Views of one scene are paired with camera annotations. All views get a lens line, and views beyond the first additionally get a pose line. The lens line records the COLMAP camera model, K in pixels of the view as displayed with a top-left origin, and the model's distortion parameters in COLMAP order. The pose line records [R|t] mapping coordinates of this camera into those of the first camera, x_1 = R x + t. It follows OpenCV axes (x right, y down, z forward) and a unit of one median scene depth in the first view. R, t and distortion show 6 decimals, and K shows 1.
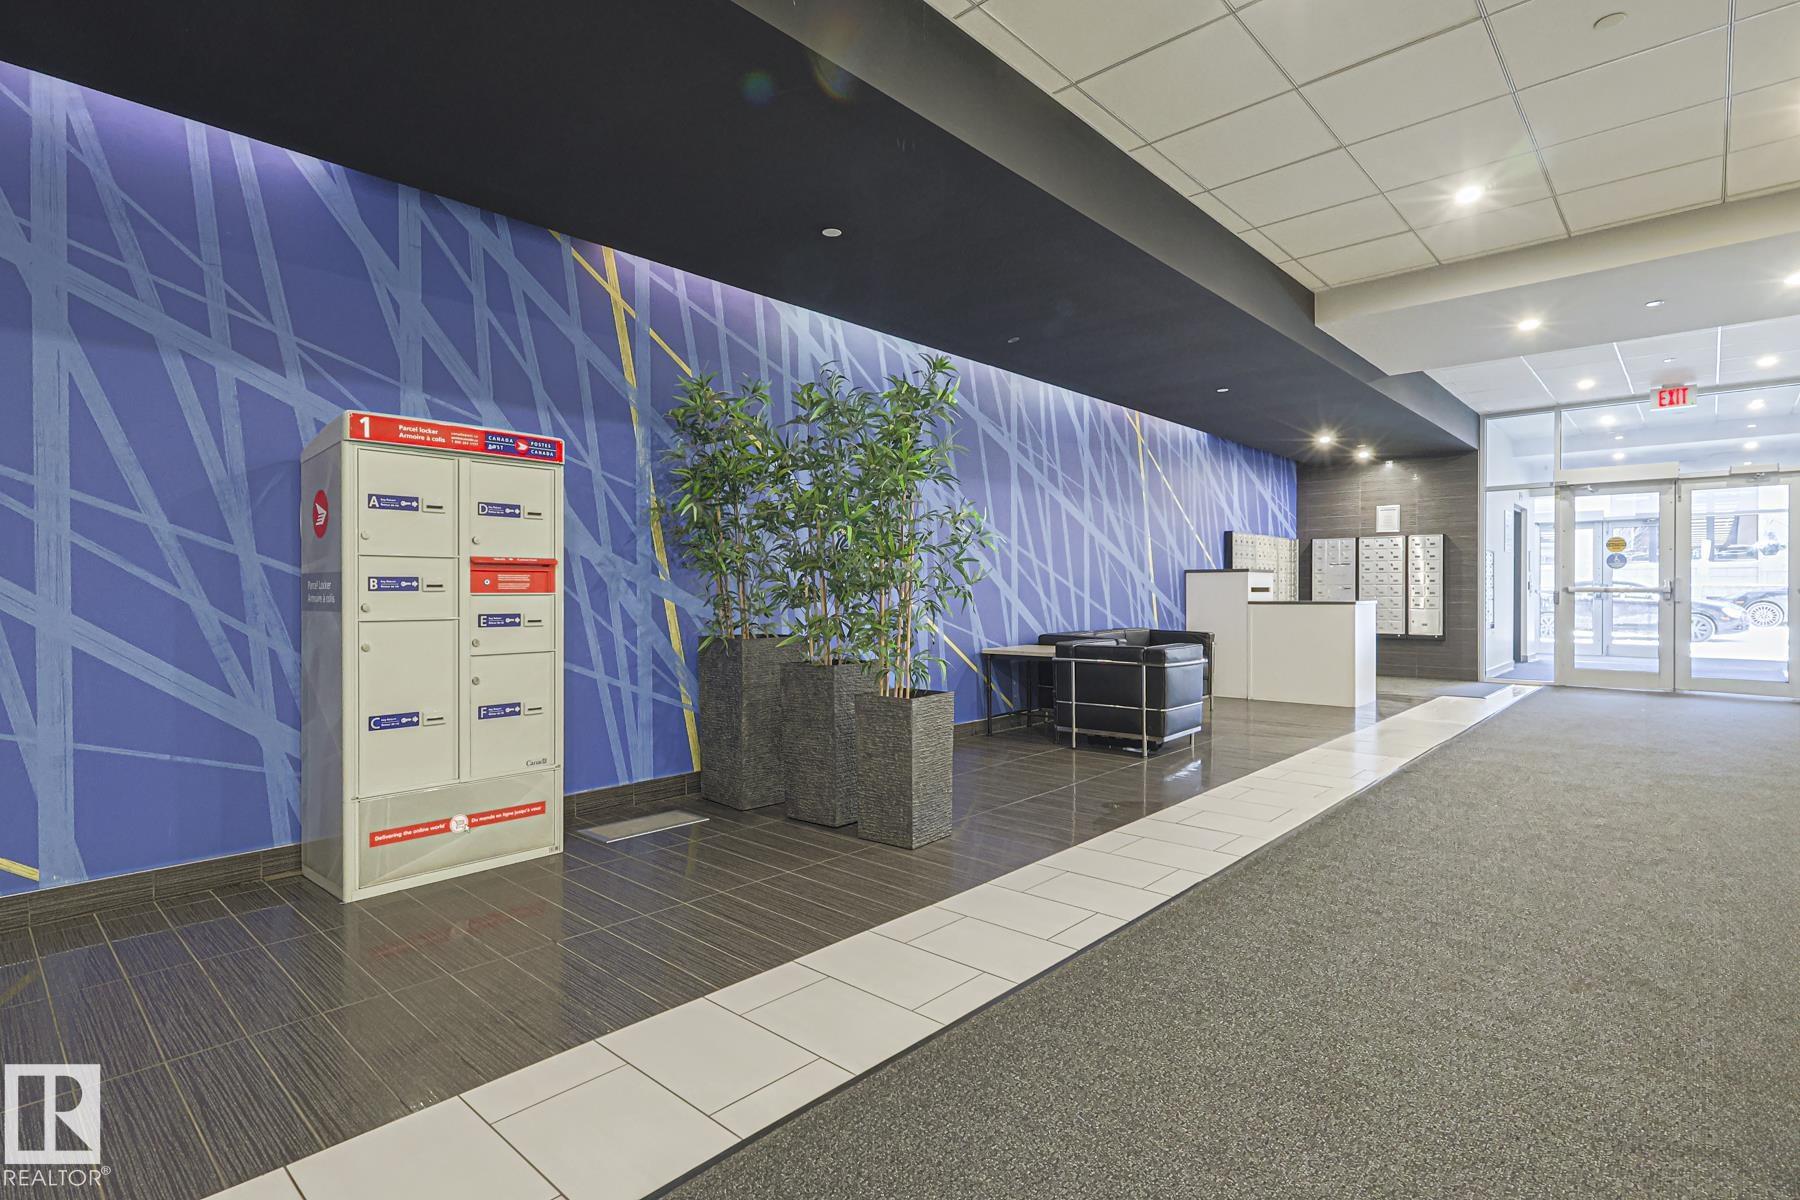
lens RADIAL K [[890.4, 0, 897.0], [0, 890.4, 596.1], [0, 0, 1]] dist [0.006602, 0.000118]
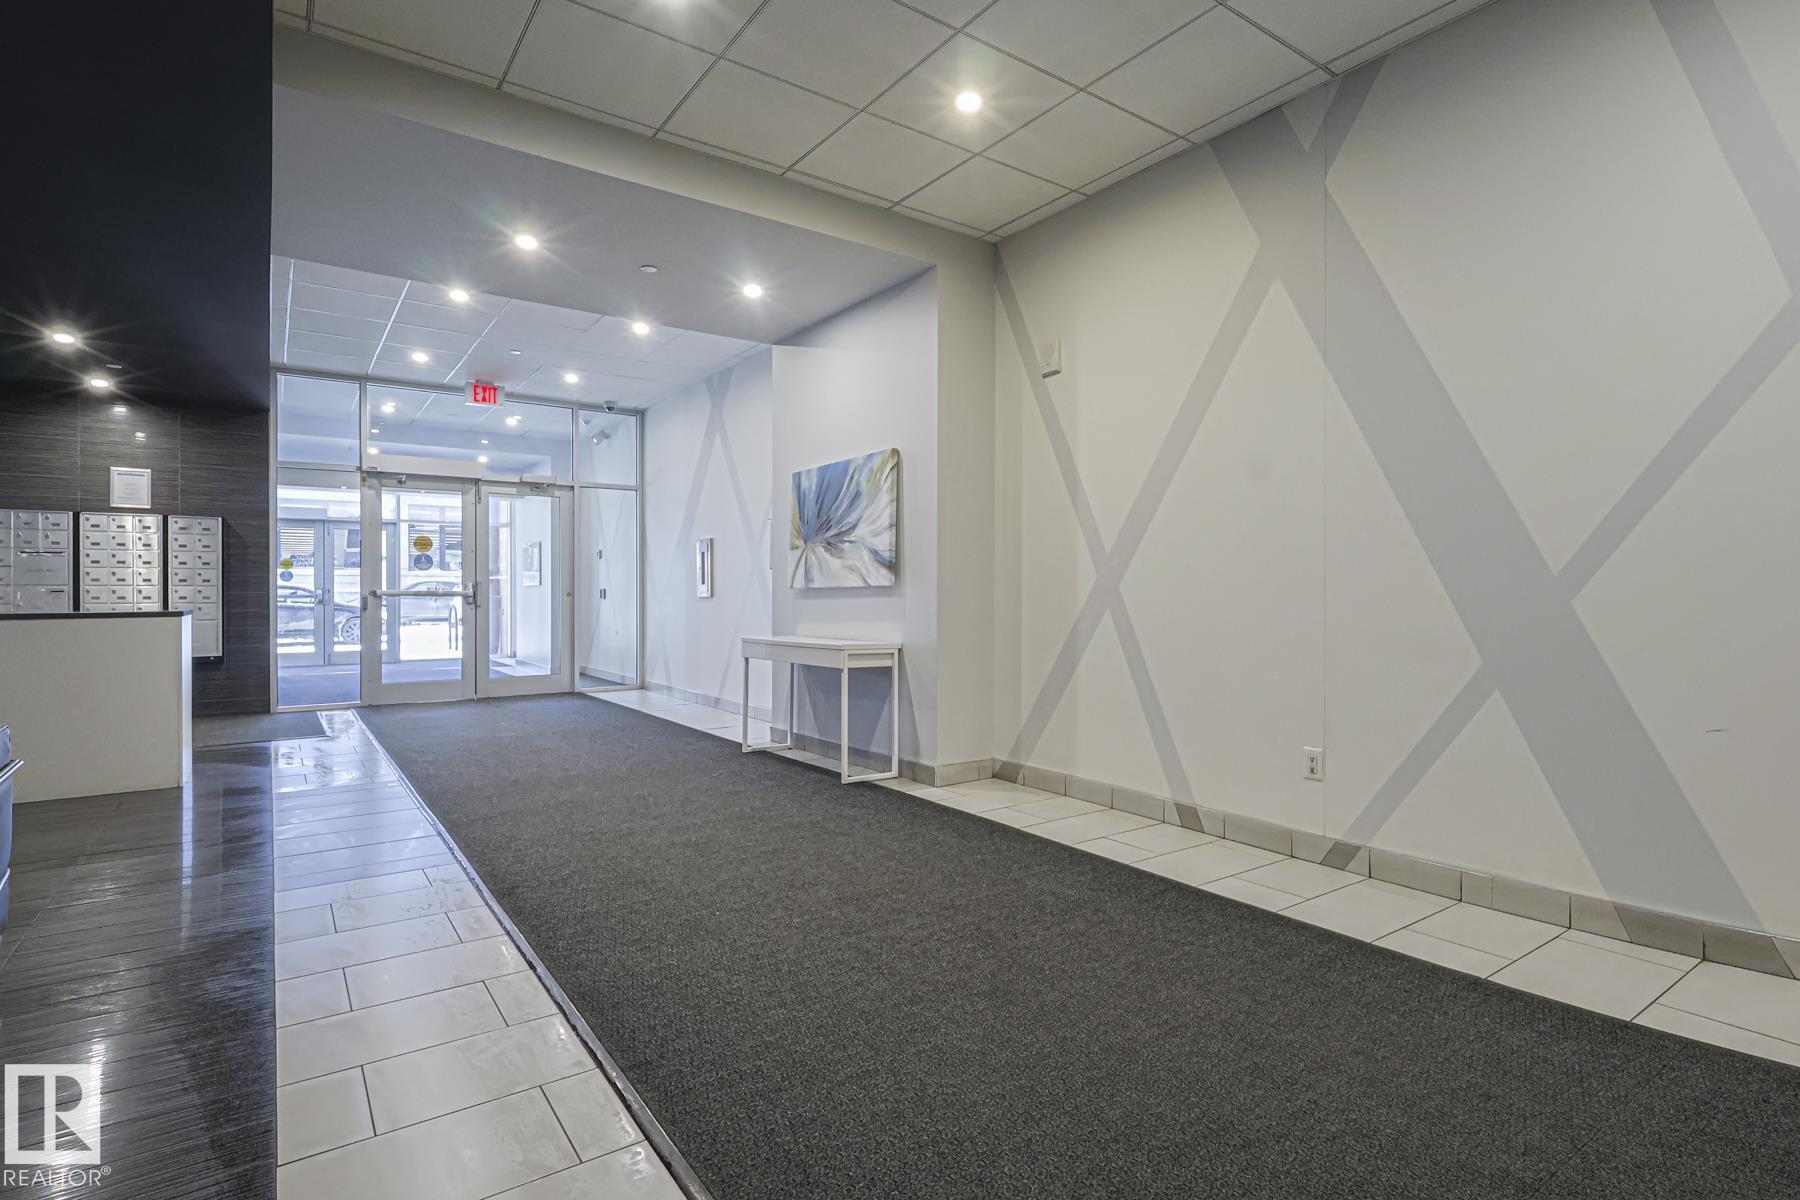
lens RADIAL K [[890.4, 0, 898.4], [0, 890.4, 598.4], [0, 0, 1]] dist [0.006602, 0.000118]
pose [[0.213078, -0.004292, 0.977026, 0.017056], [0.008131, 0.999964, 0.002619, -0.000694], [-0.977001, 0.007386, 0.213105, 0.314920]]
